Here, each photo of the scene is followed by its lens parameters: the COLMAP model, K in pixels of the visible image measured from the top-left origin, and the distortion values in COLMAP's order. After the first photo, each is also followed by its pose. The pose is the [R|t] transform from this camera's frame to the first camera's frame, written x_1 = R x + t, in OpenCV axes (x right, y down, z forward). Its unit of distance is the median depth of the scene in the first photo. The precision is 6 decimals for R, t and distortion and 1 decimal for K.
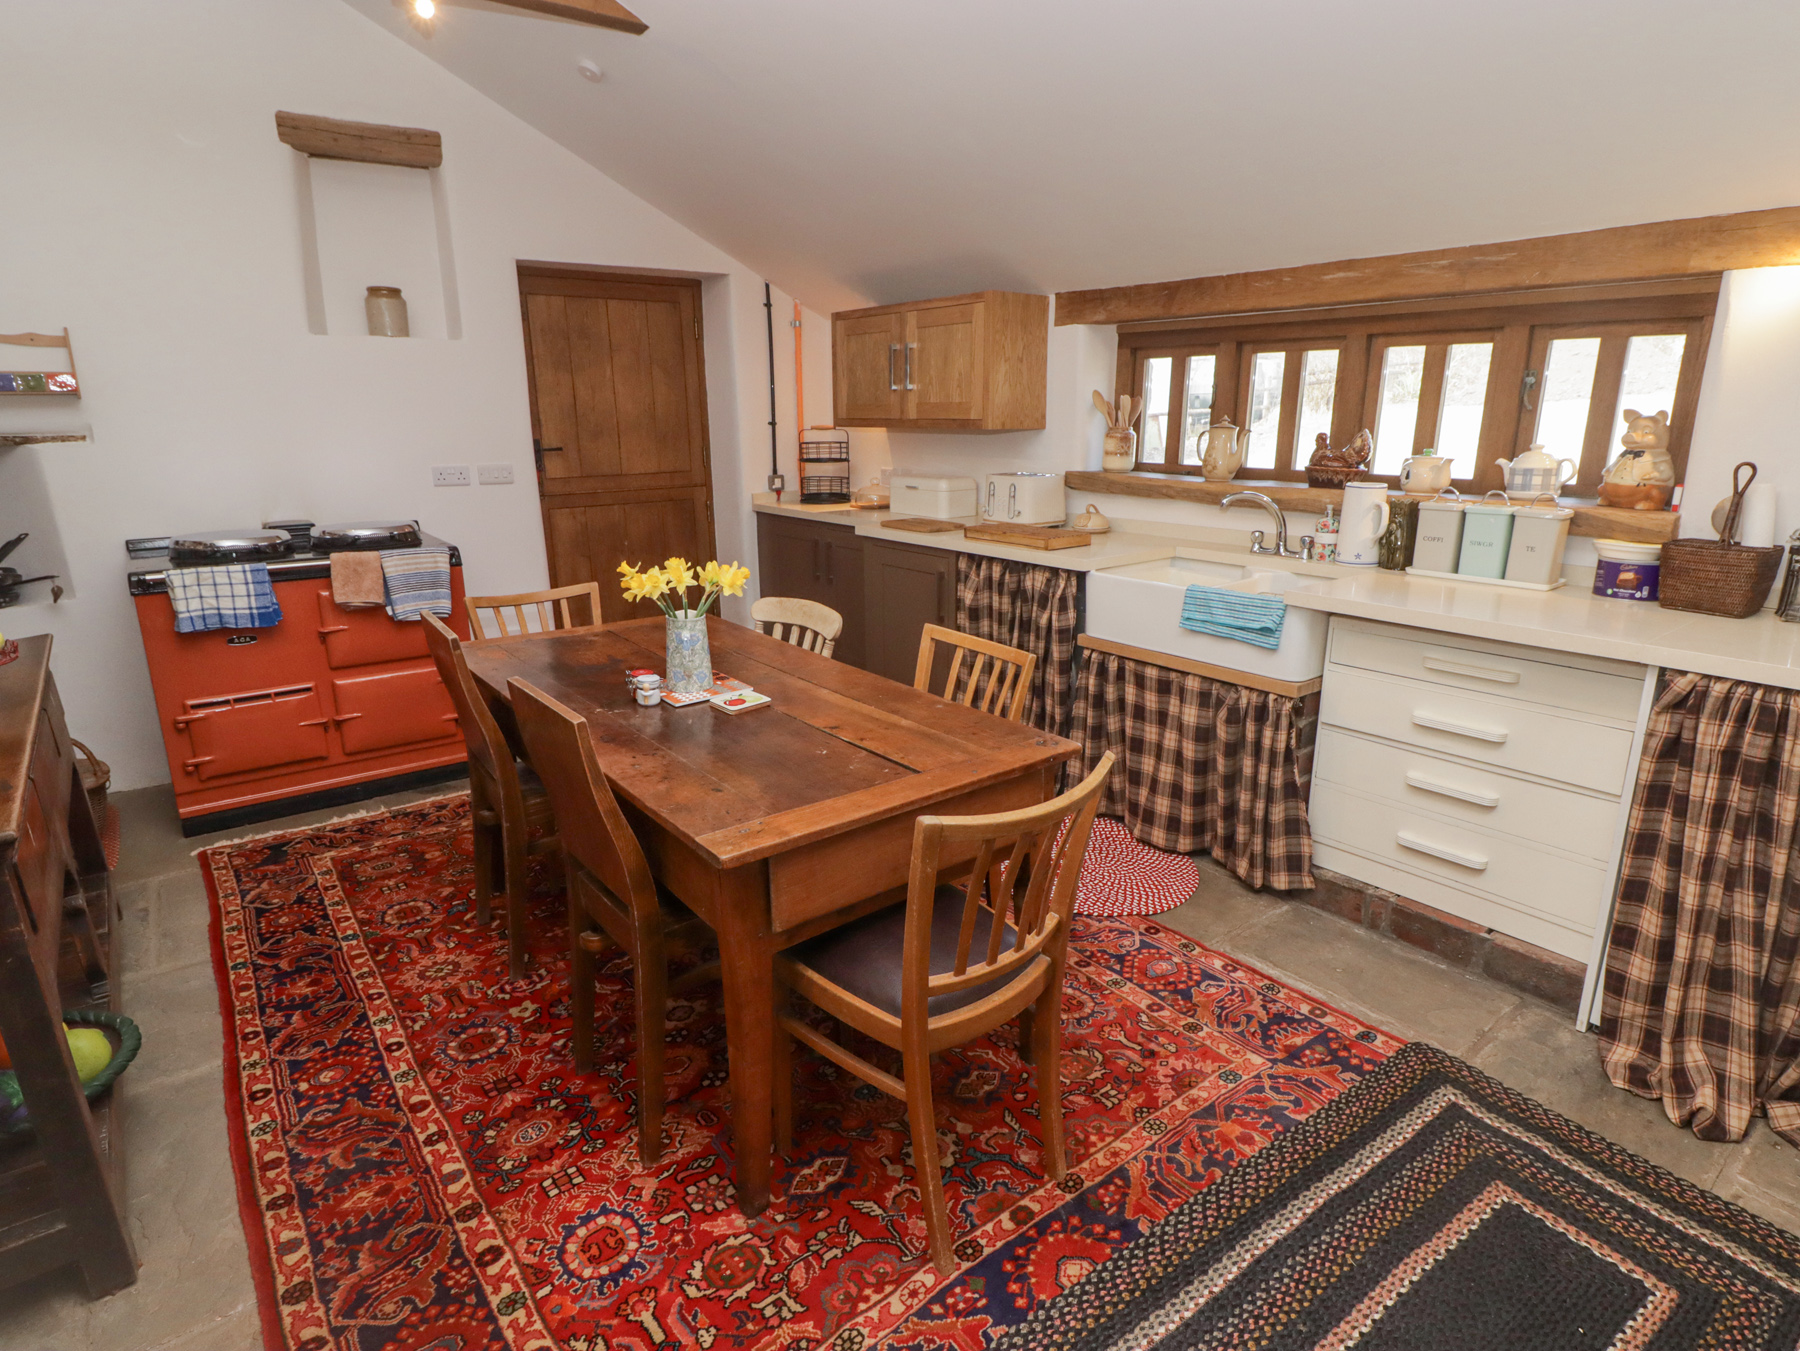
lens RADIAL K [[965.5, 0, 894.9], [0, 965.5, 672.8], [0, 0, 1]] dist [-0.011728, -0.004277]
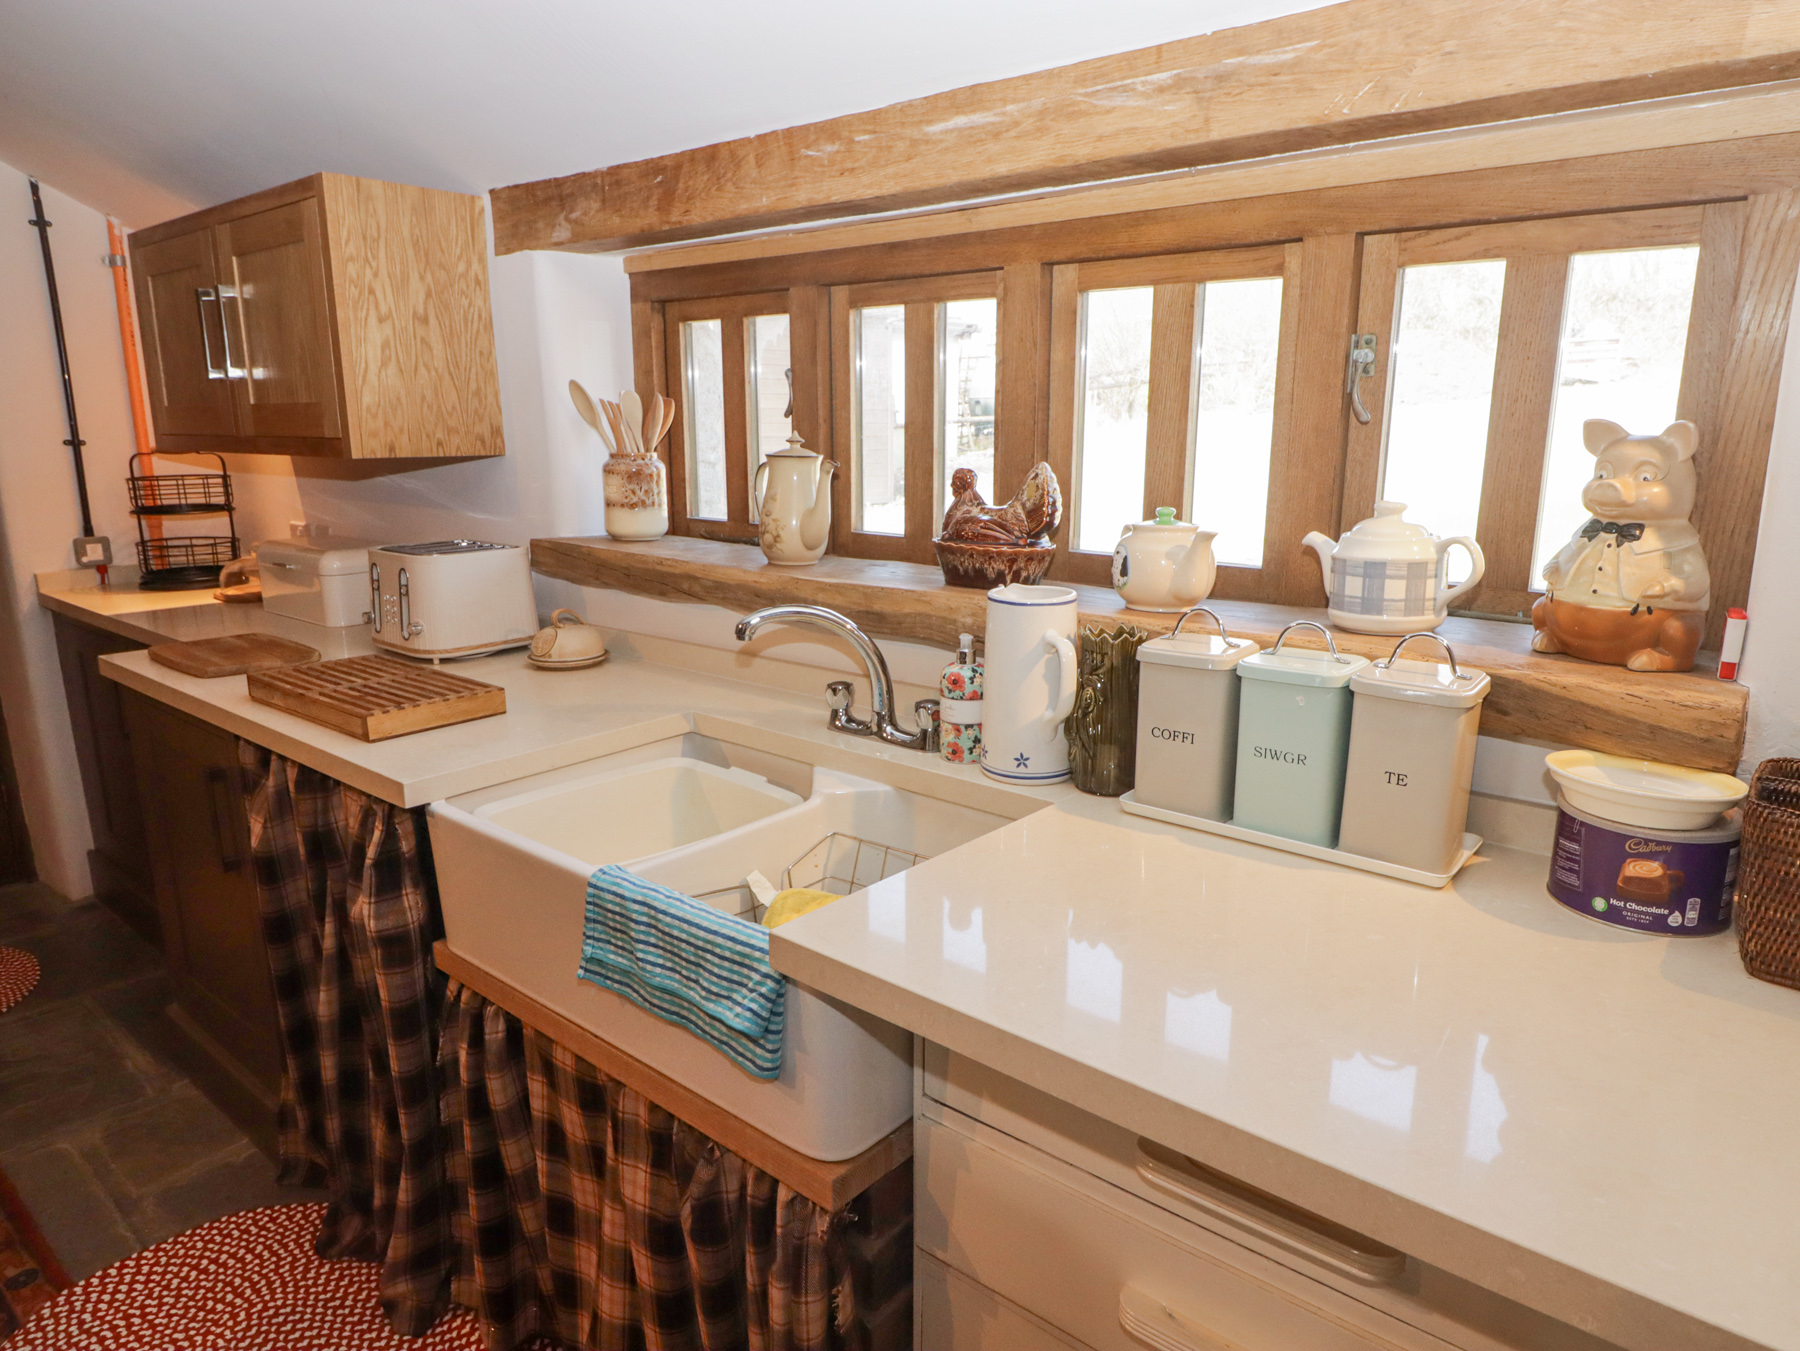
lens RADIAL K [[1123.7, 0, 904.1], [0, 1123.7, 668.1], [0, 0, 1]] dist [-0.001435, -0.005295]
pose [[0.979884, -0.040240, 0.195468, 0.332165], [0.049299, 0.997913, -0.041701, -0.143069], [-0.193382, 0.050498, 0.979823, 0.515815]]
